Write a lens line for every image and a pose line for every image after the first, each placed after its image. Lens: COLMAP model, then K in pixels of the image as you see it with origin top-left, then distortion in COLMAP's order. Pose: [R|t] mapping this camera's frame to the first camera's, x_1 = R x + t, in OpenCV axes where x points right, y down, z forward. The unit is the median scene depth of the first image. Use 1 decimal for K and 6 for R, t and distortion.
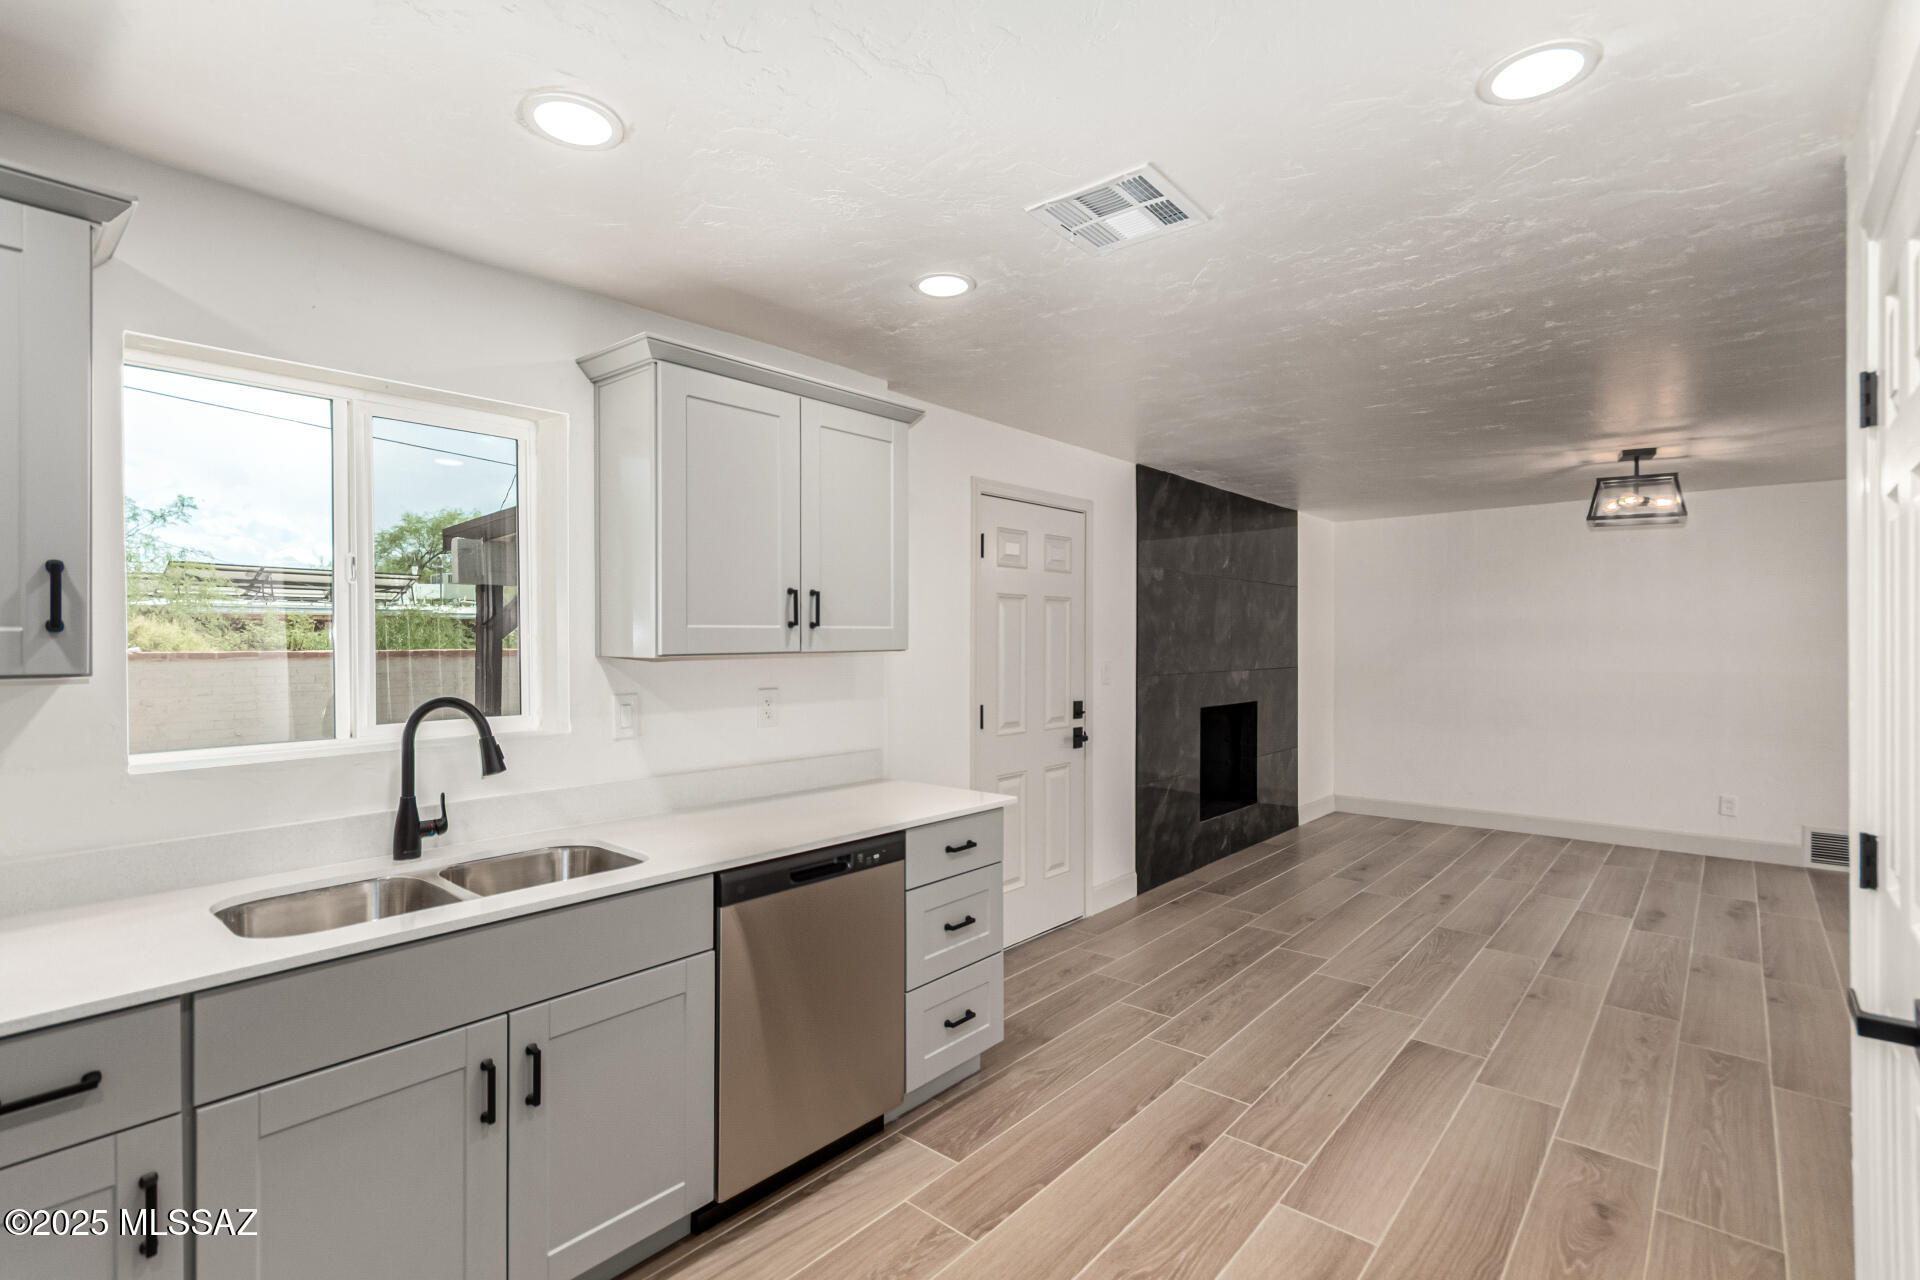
lens RADIAL K [[887.1, 0, 966.7], [0, 887.1, 639.4], [0, 0, 1]] dist [0.003323, 0.001178]
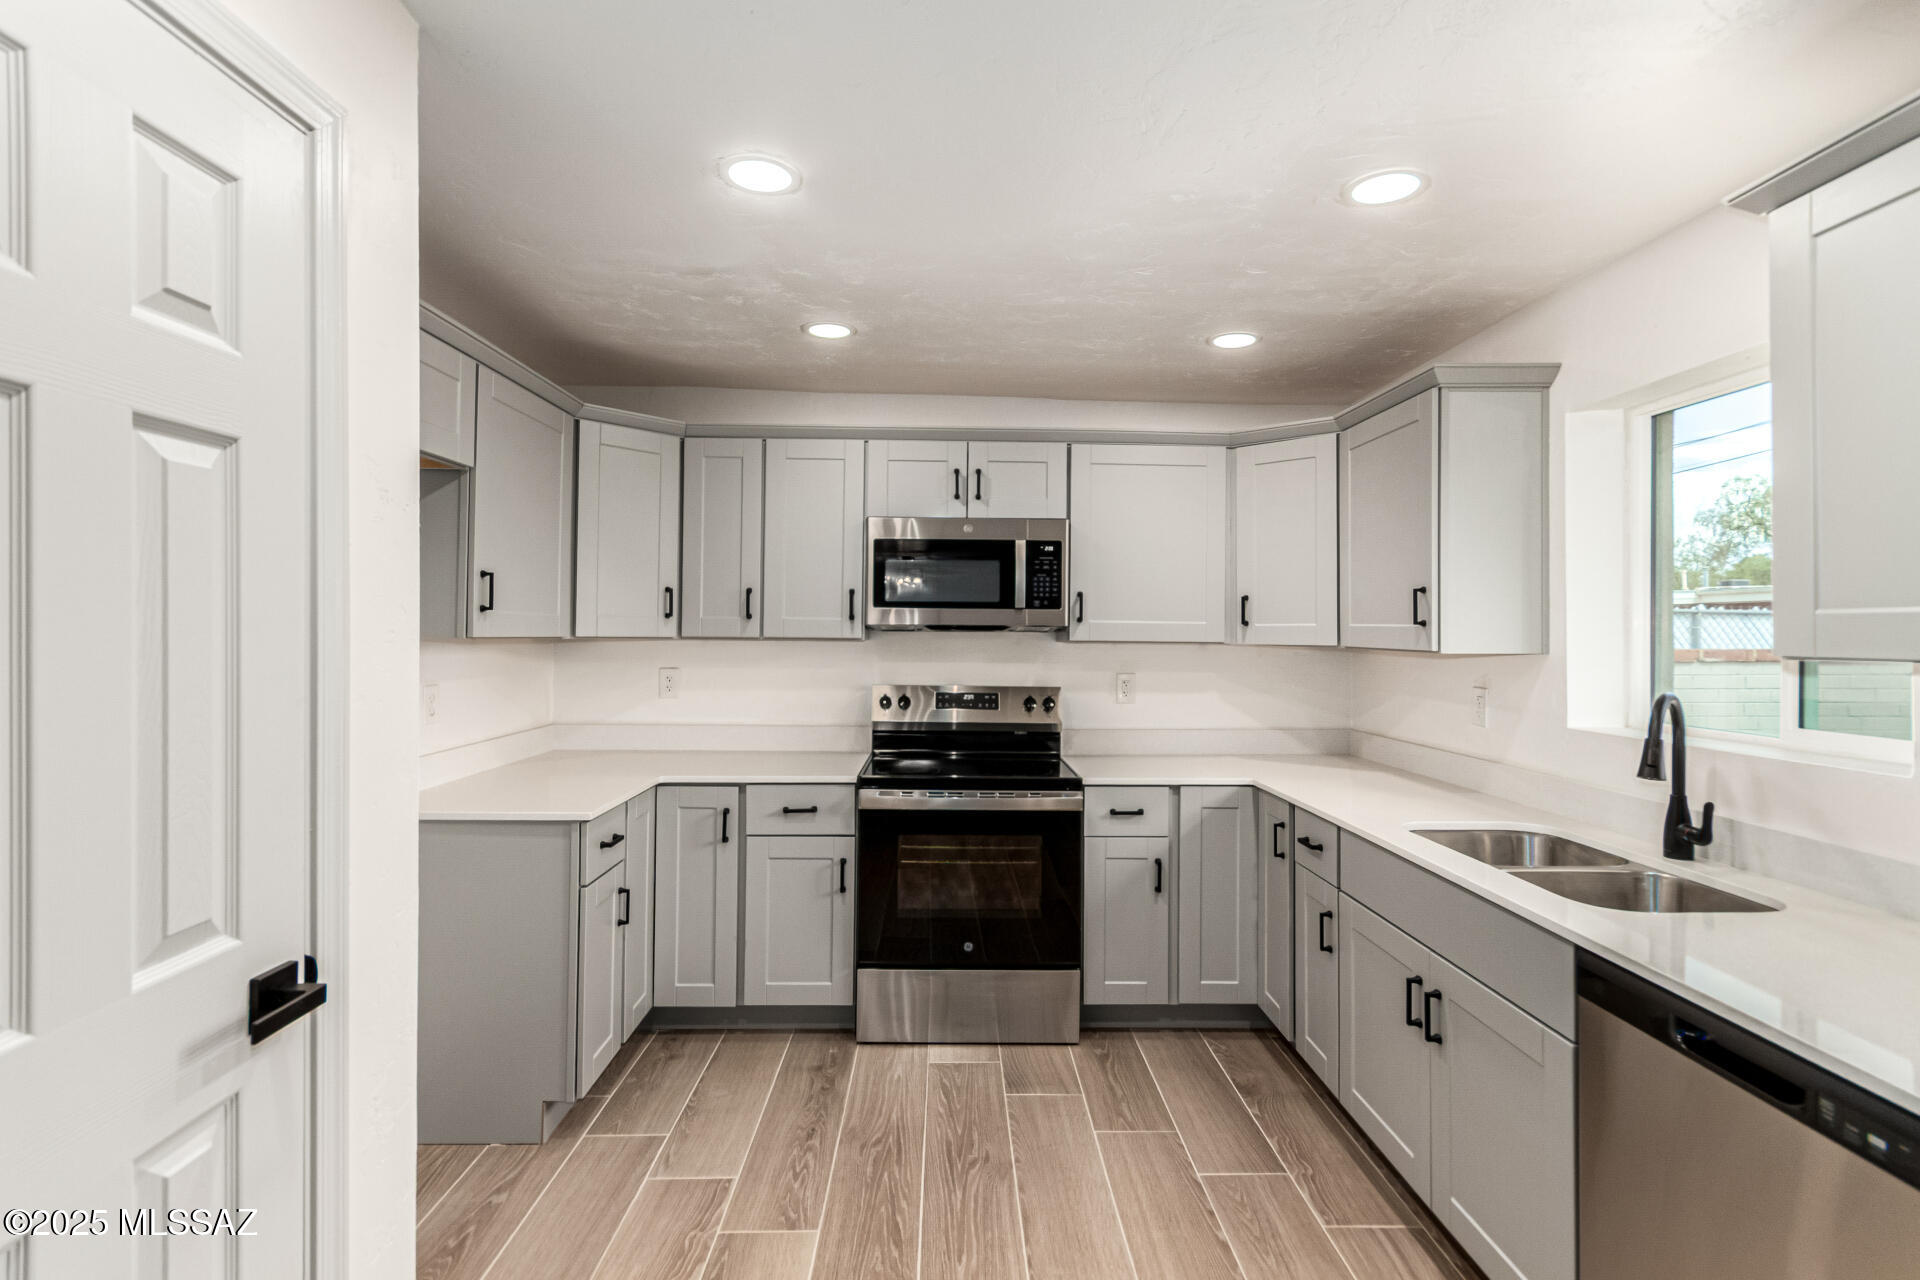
lens RADIAL K [[897.8, 0, 961.1], [0, 897.8, 624.3], [0, 0, 1]] dist [0.004408, 0.001461]
pose [[-0.741232, -0.007043, -0.671212, 0.318540], [-0.005917, 0.999975, -0.003958, -0.000277], [0.671223, 0.001038, -0.741255, 0.629058]]
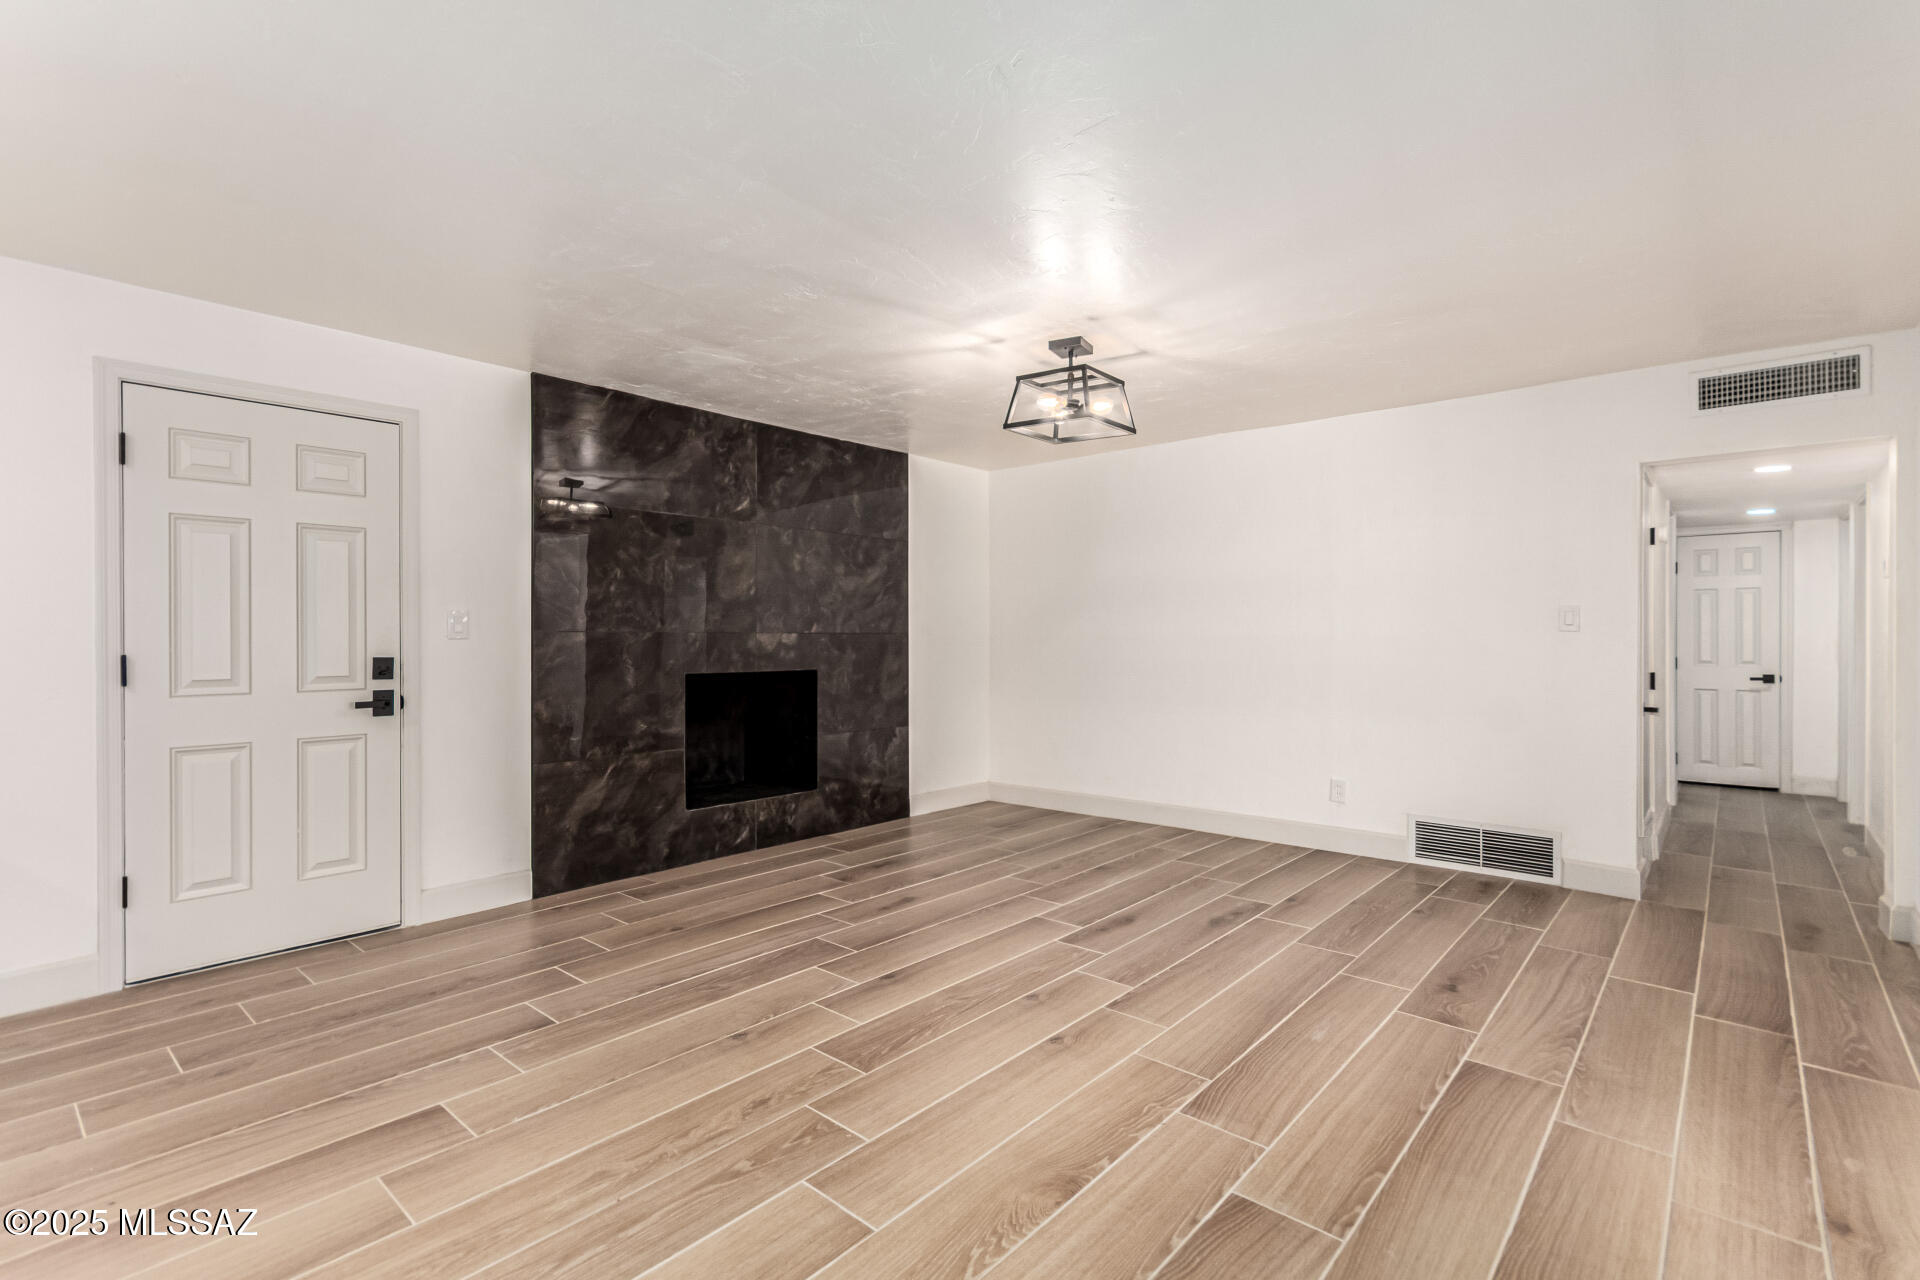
lens RADIAL K [[887.1, 0, 966.7], [0, 887.1, 639.4], [0, 0, 1]] dist [0.003323, 0.001178]
pose [[0.999996, -0.002204, -0.002015, 0.736173], [0.002209, 0.999995, 0.002451, 0.058932], [0.002009, -0.002455, 0.999995, 0.225521]]
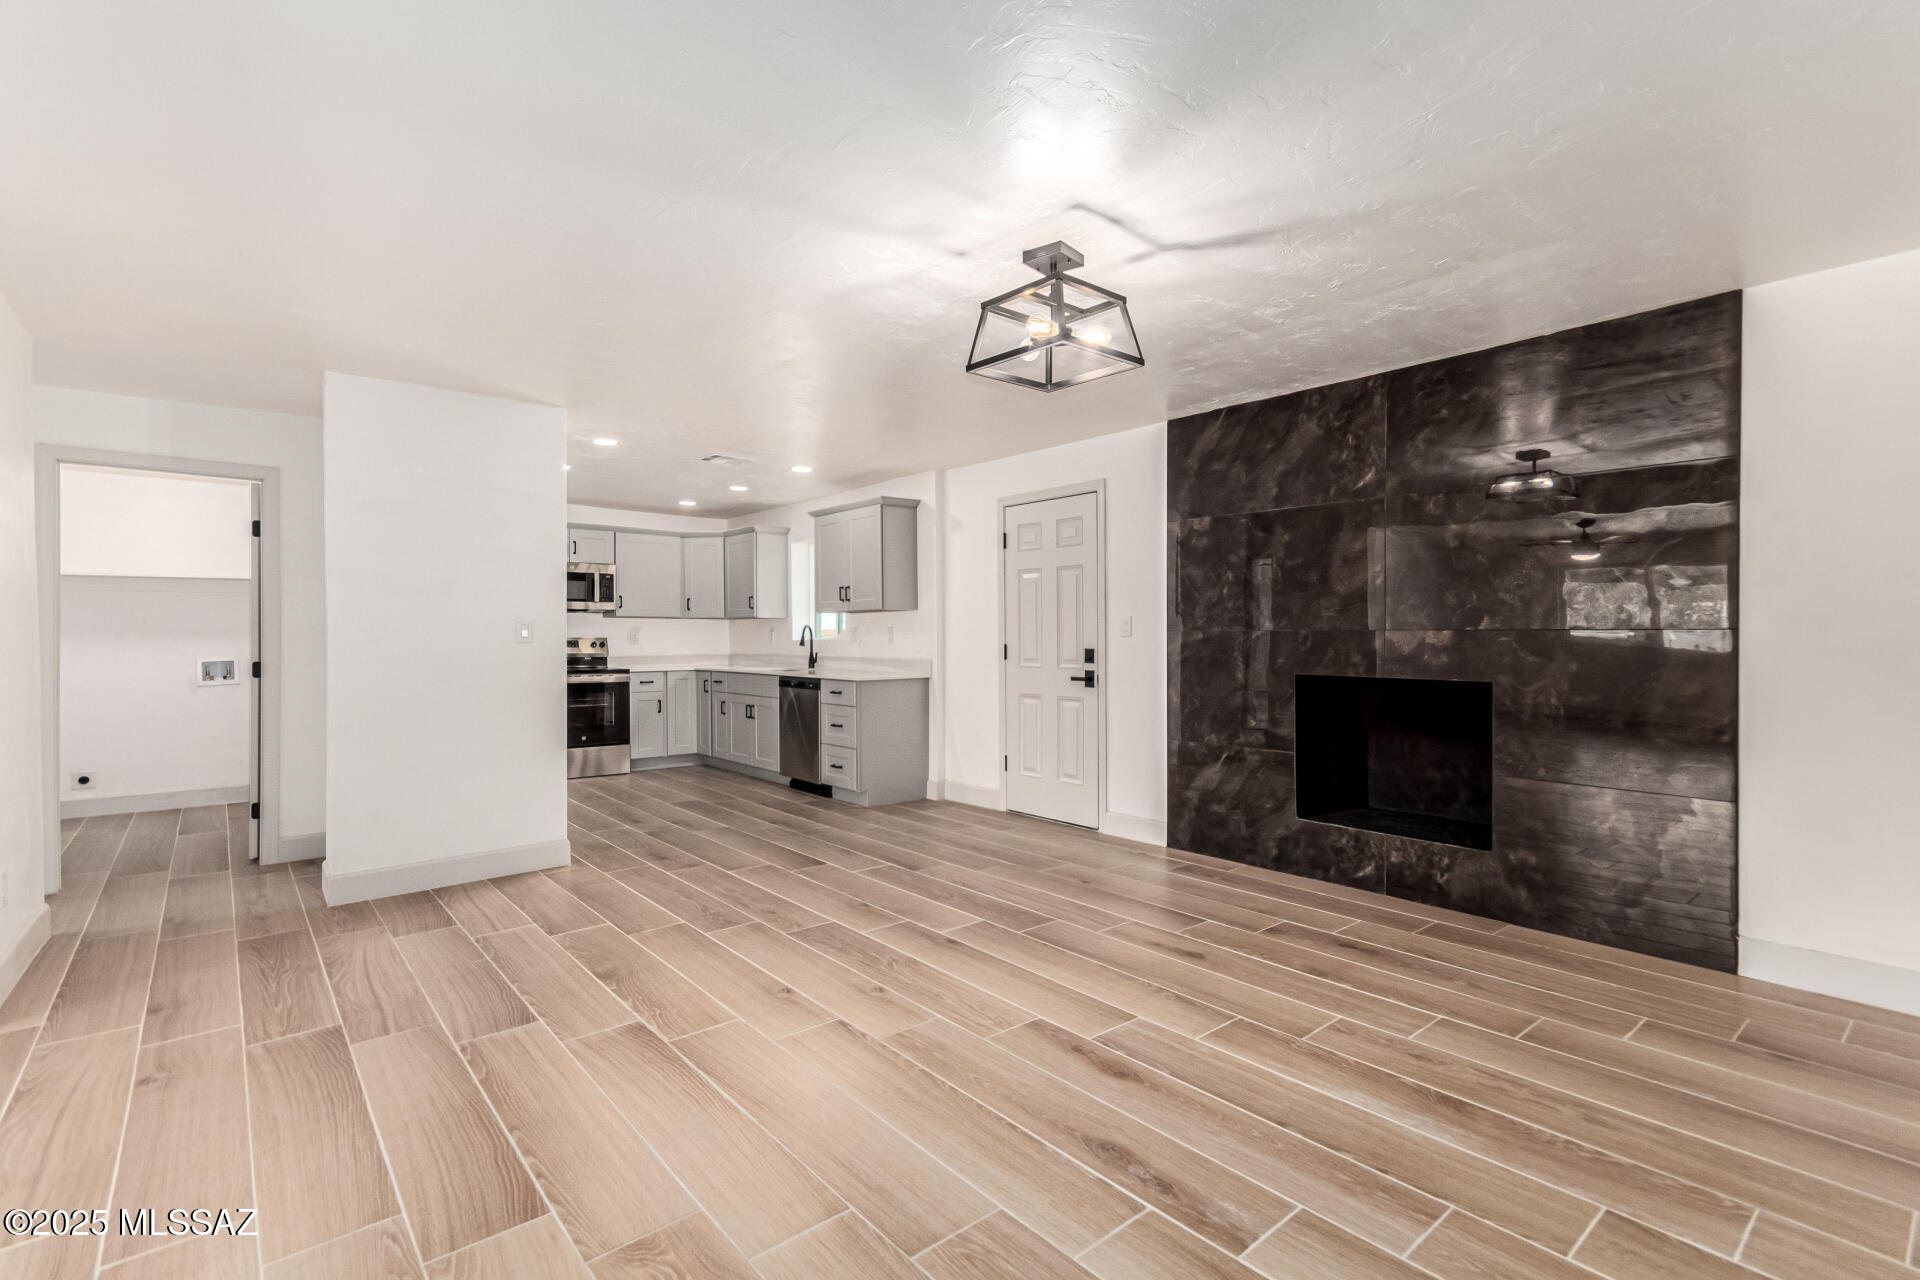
lens RADIAL K [[887.1, 0, 966.7], [0, 887.1, 639.4], [0, 0, 1]] dist [0.003323, 0.001178]
pose [[-0.154371, 0.005424, -0.987998, 1.520585], [0.002390, 0.999984, 0.005116, 0.056206], [0.988010, -0.001571, -0.154382, 1.151689]]
